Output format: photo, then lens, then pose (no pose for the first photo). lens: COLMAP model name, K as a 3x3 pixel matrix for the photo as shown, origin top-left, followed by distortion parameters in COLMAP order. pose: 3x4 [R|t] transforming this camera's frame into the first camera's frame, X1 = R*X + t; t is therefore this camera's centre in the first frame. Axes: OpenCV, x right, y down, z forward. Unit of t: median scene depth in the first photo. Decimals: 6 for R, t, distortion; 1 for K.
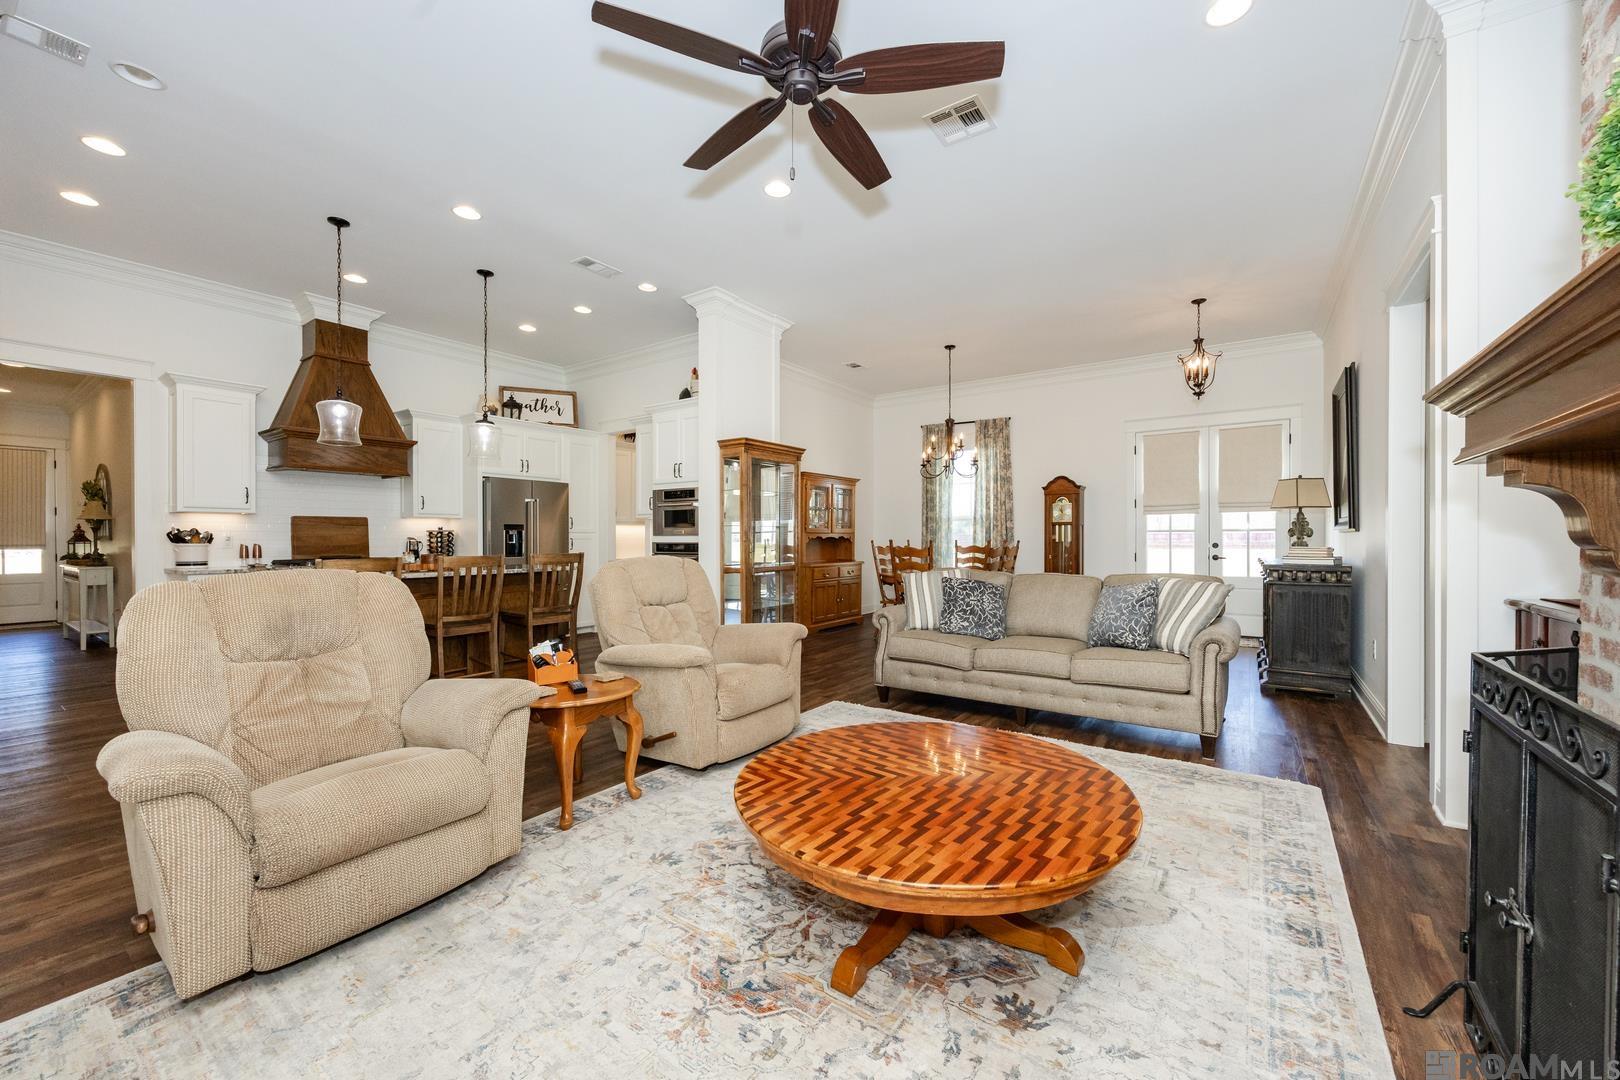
lens RADIAL K [[614.5, 0, 811.2], [0, 614.5, 535.2], [0, 0, 1]] dist [-0.006701, -0.000110]
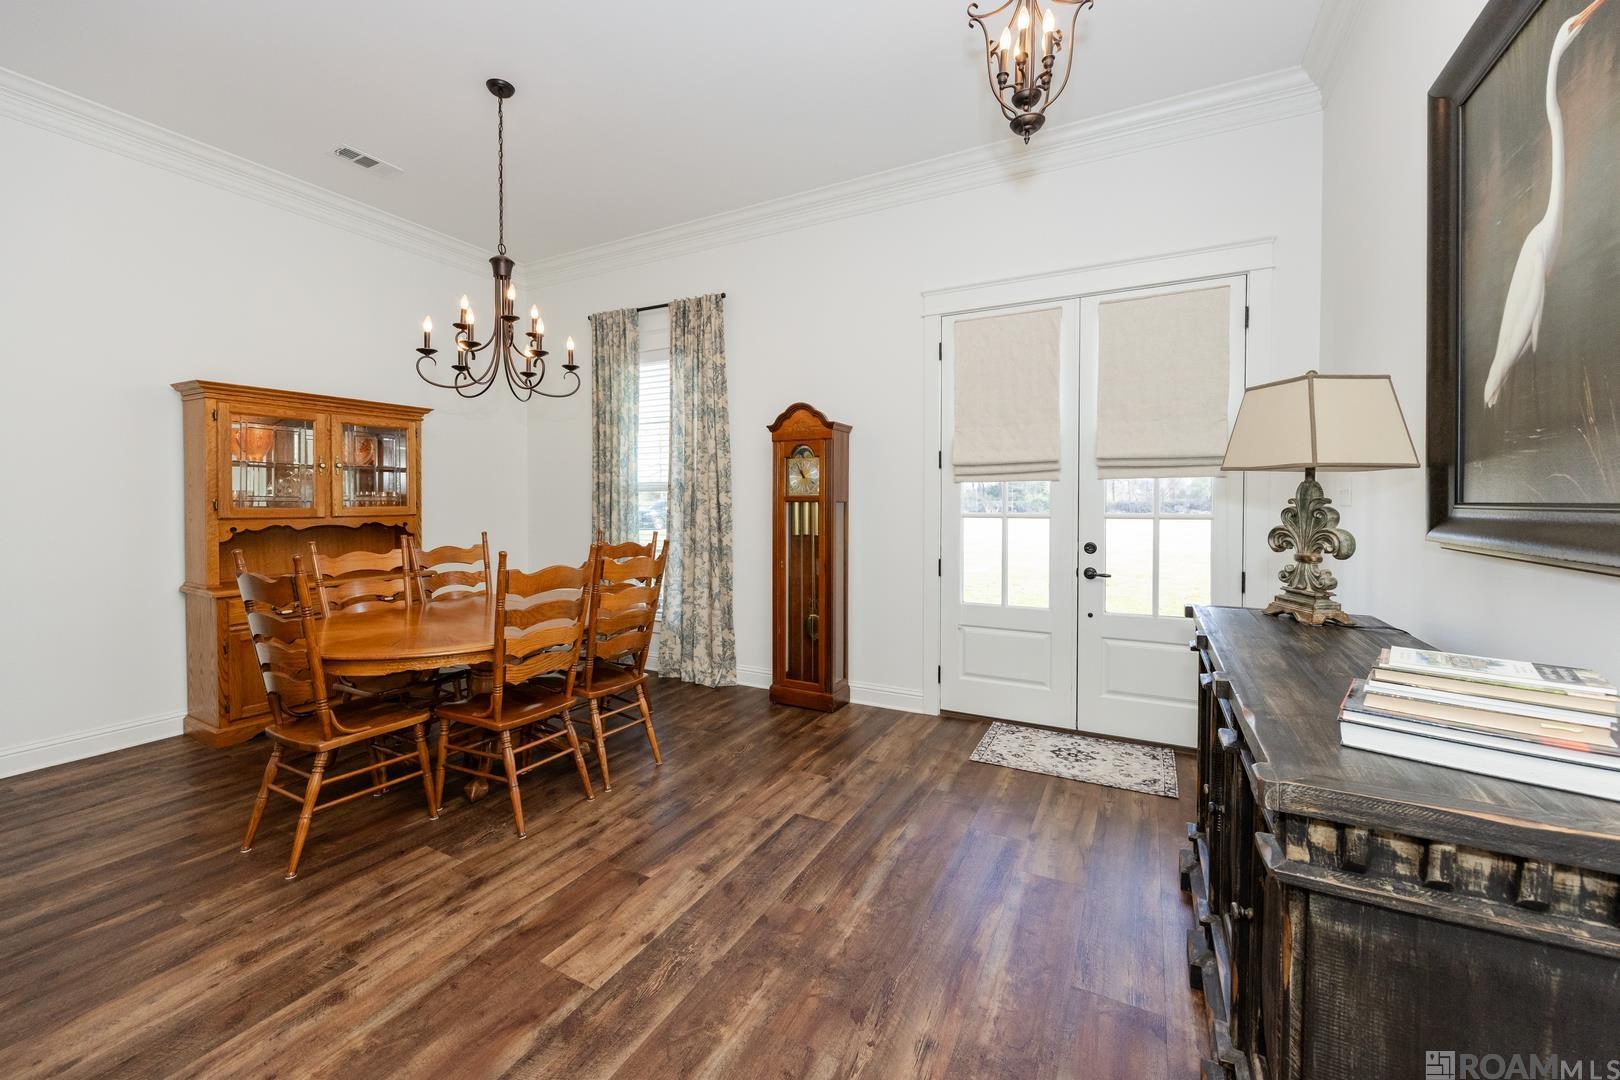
lens RADIAL K [[614.5, 0, 788.6], [0, 614.5, 504.8], [0, 0, 1]] dist [-0.006701, -0.000110]
pose [[0.995785, 0.004174, 0.091621, 0.472996], [-0.005056, 0.999943, 0.009397, -0.025769], [-0.091577, -0.009820, 0.995750, 0.675905]]
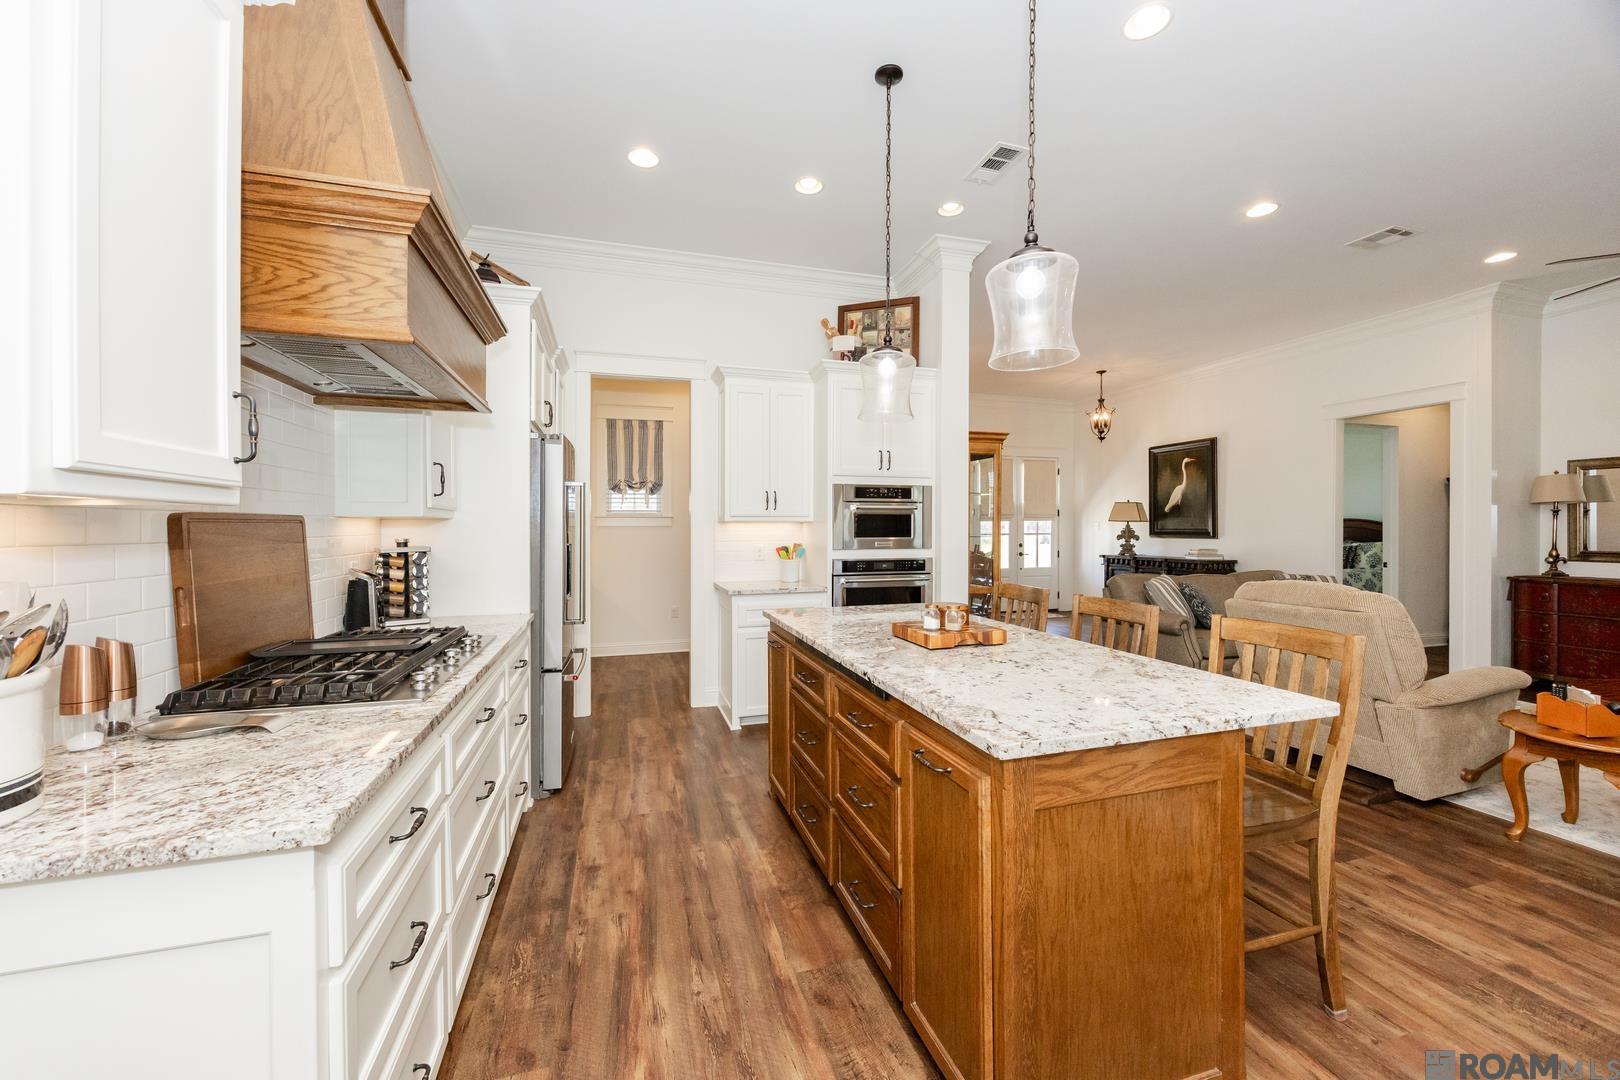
lens RADIAL K [[614.5, 0, 796.8], [0, 614.5, 527.9], [0, 0, 1]] dist [-0.006701, -0.000110]
pose [[0.641010, 0.000641, 0.767532, -0.884571], [-0.002561, 0.999996, 0.001303, -0.026849], [-0.767528, -0.002801, 0.641009, 0.636032]]
